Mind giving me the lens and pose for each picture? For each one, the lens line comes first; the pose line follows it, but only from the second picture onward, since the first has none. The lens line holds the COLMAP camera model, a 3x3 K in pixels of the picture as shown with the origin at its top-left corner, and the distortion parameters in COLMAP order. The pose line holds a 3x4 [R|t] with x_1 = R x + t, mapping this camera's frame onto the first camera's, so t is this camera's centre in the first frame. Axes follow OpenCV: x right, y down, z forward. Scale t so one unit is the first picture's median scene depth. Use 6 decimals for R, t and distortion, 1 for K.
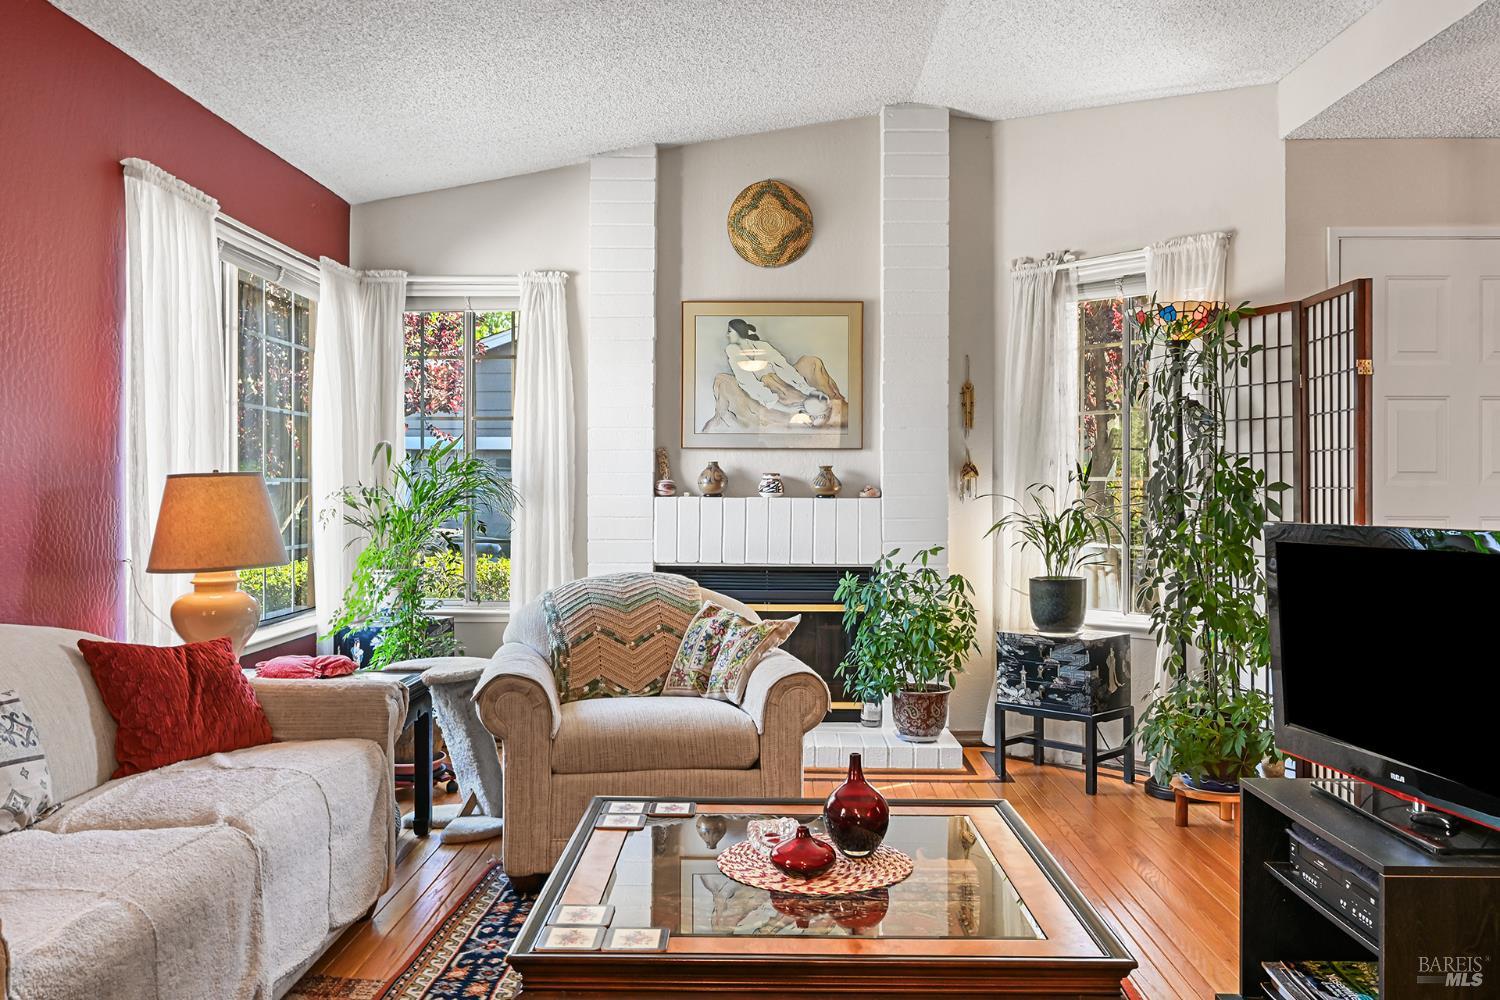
lens RADIAL K [[1135.5, 0, 747.8], [0, 1135.5, 465.5], [0, 0, 1]] dist [0.000433, -0.000082]
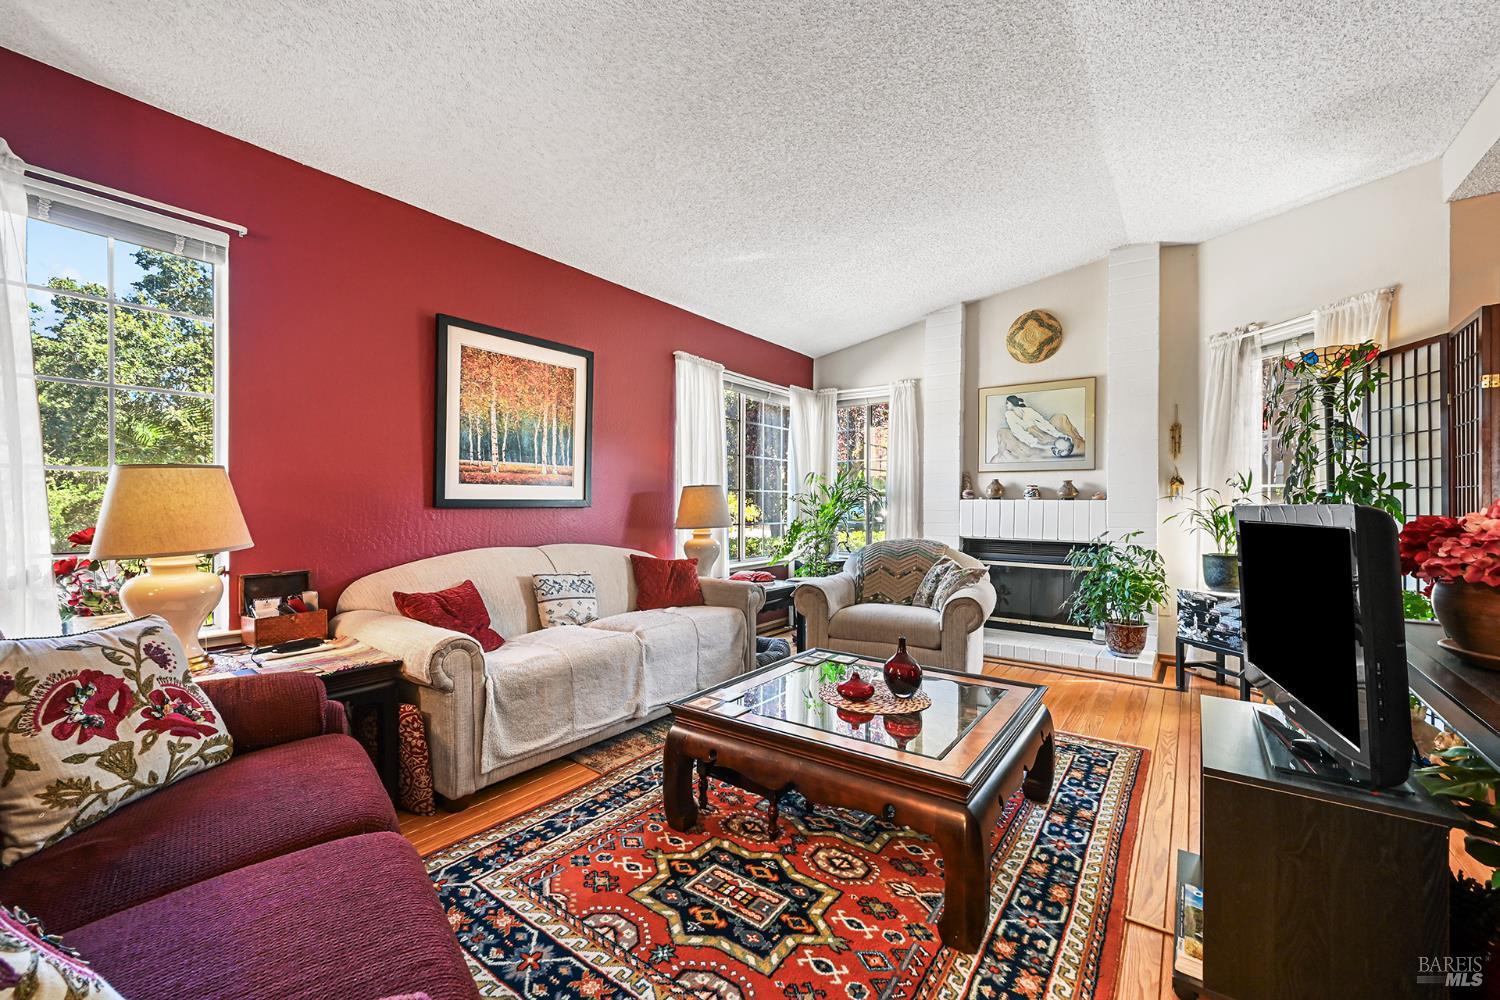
lens RADIAL K [[616.6, 0, 881.5], [0, 616.6, 497.6], [0, 0, 1]] dist [0.001313, 0.000043]
pose [[0.835316, -0.010645, -0.549667, 0.340559], [0.010977, 0.999936, -0.002682, 0.025403], [0.549660, -0.003793, 0.835380, 0.118209]]
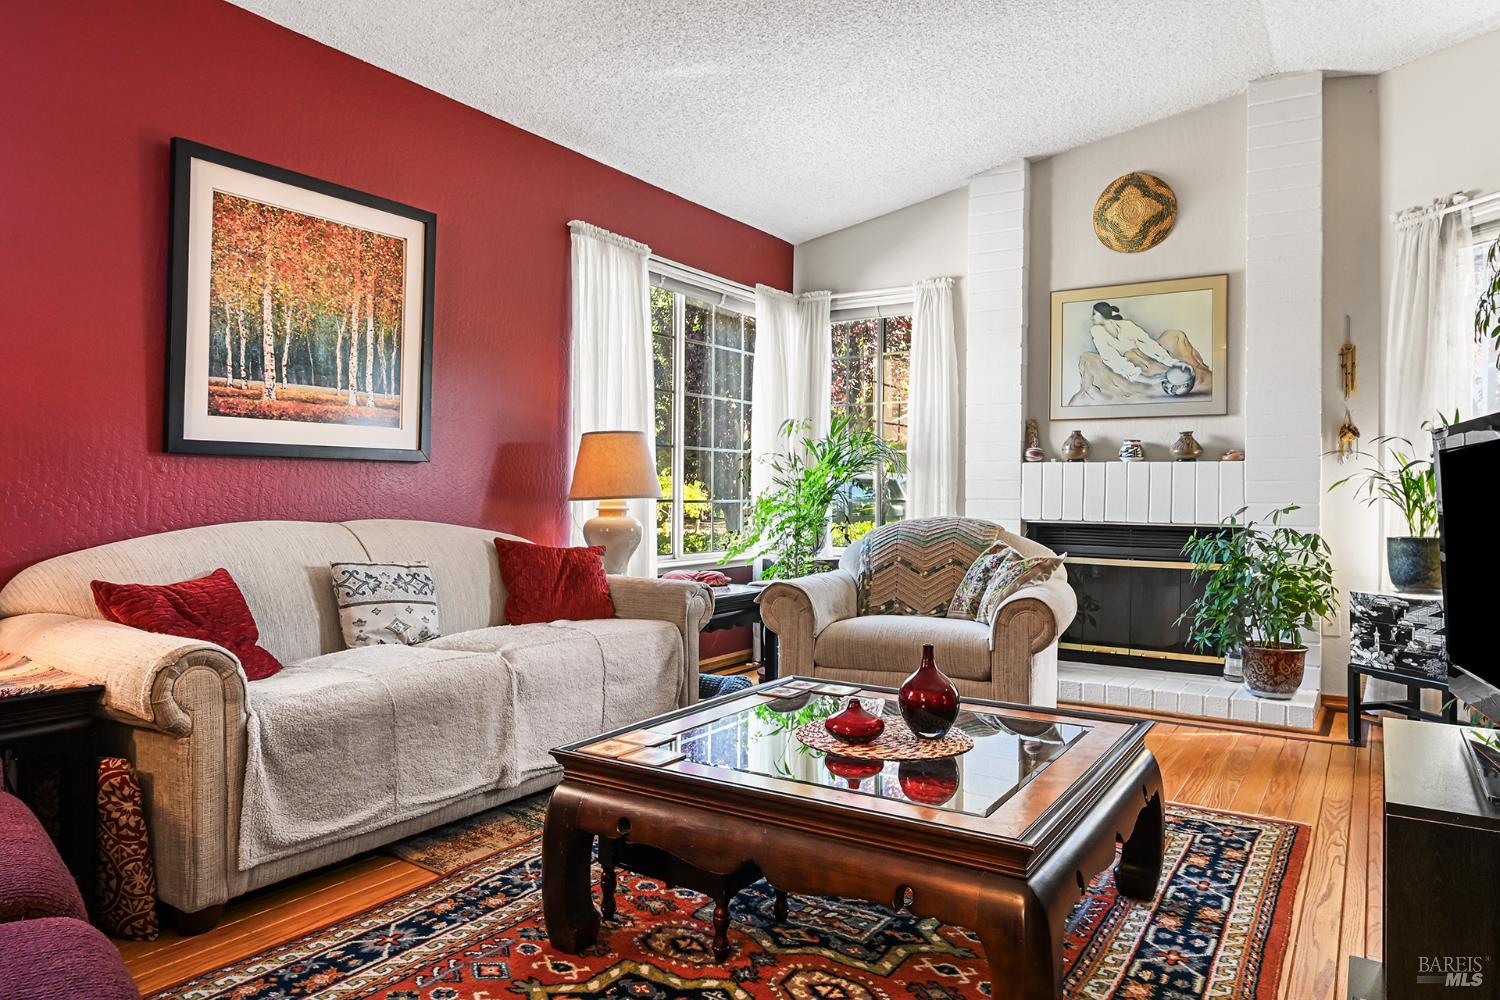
lens RADIAL K [[955.8, 0, 961.9], [0, 955.8, 496.7], [0, 0, 1]] dist [-0.001150, -0.000527]
pose [[0.866374, -0.014397, -0.499188, 0.341284], [0.010368, 0.999887, -0.010842, 0.070753], [0.499288, 0.004218, 0.866426, 0.125897]]
